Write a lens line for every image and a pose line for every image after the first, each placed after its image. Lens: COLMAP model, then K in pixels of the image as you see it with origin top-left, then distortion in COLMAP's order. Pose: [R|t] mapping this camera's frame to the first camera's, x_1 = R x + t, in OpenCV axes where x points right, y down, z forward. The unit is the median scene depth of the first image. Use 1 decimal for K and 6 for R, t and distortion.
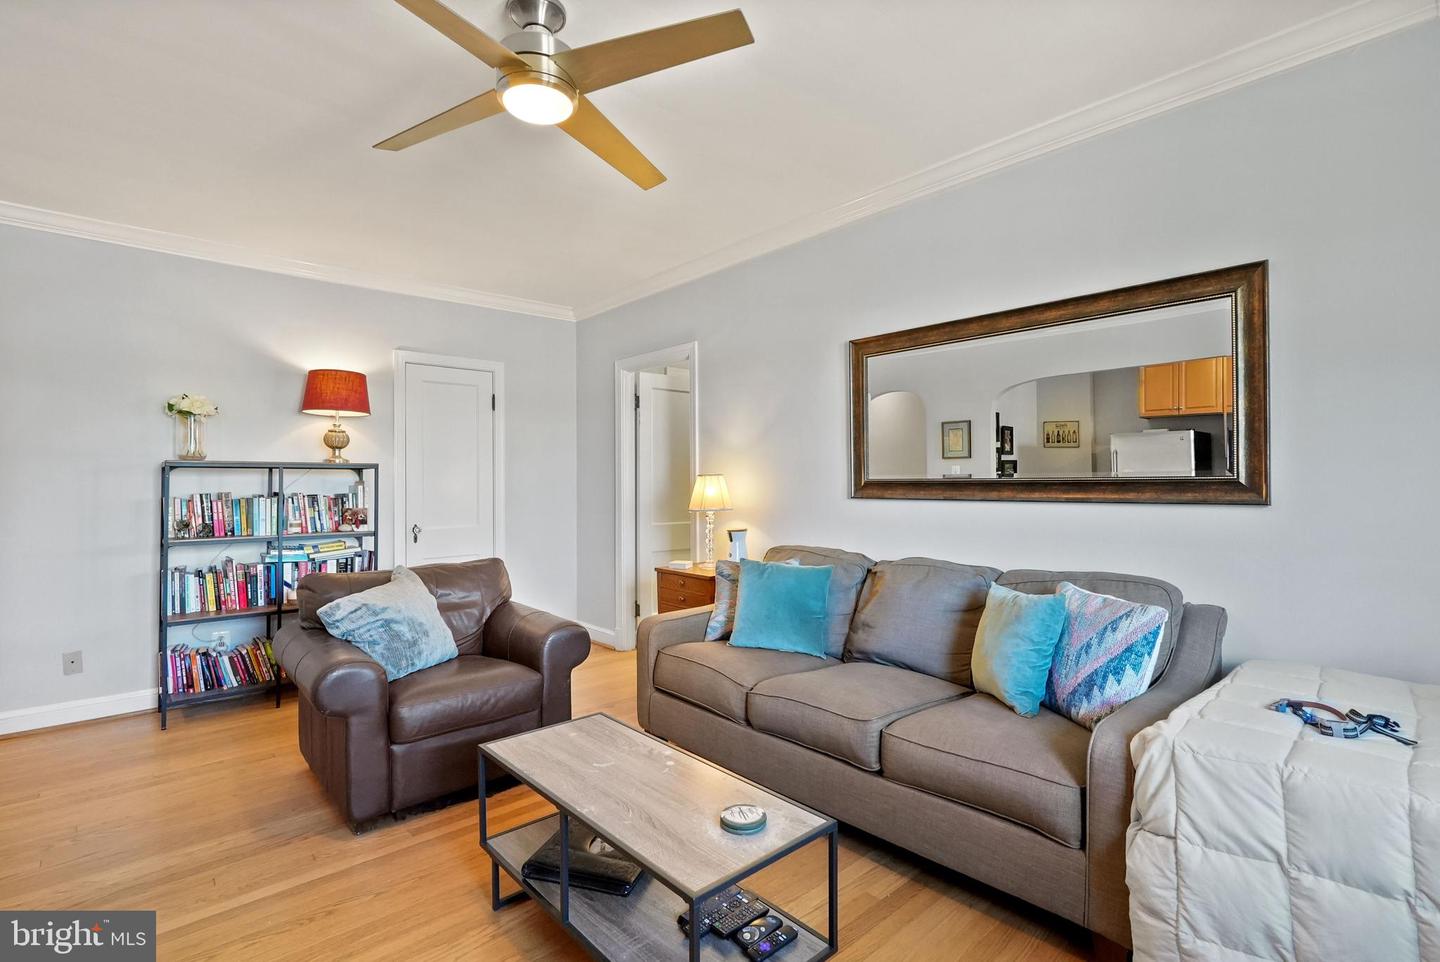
lens RADIAL K [[674.5, 0, 739.3], [0, 674.5, 495.5], [0, 0, 1]] dist [-0.011552, 0.001246]
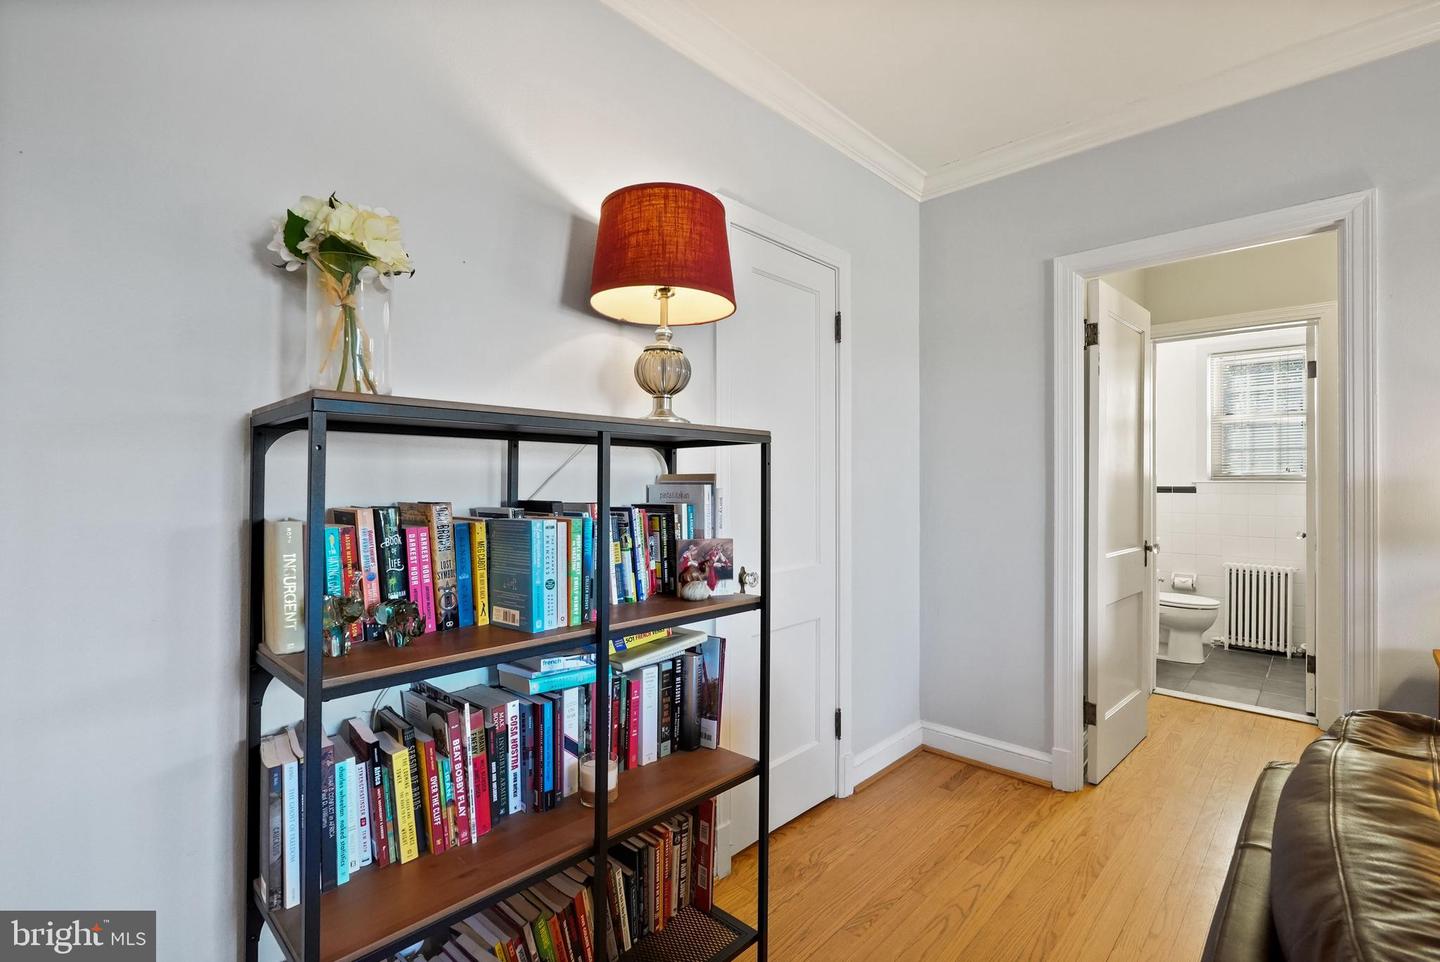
lens RADIAL K [[674.5, 0, 721.8], [0, 674.5, 493.9], [0, 0, 1]] dist [-0.011552, 0.001246]
pose [[0.996127, 0.003528, 0.087851, -0.660200], [-0.003390, 0.999993, -0.001723, -0.009483], [-0.087856, 0.001418, 0.996132, 0.652674]]
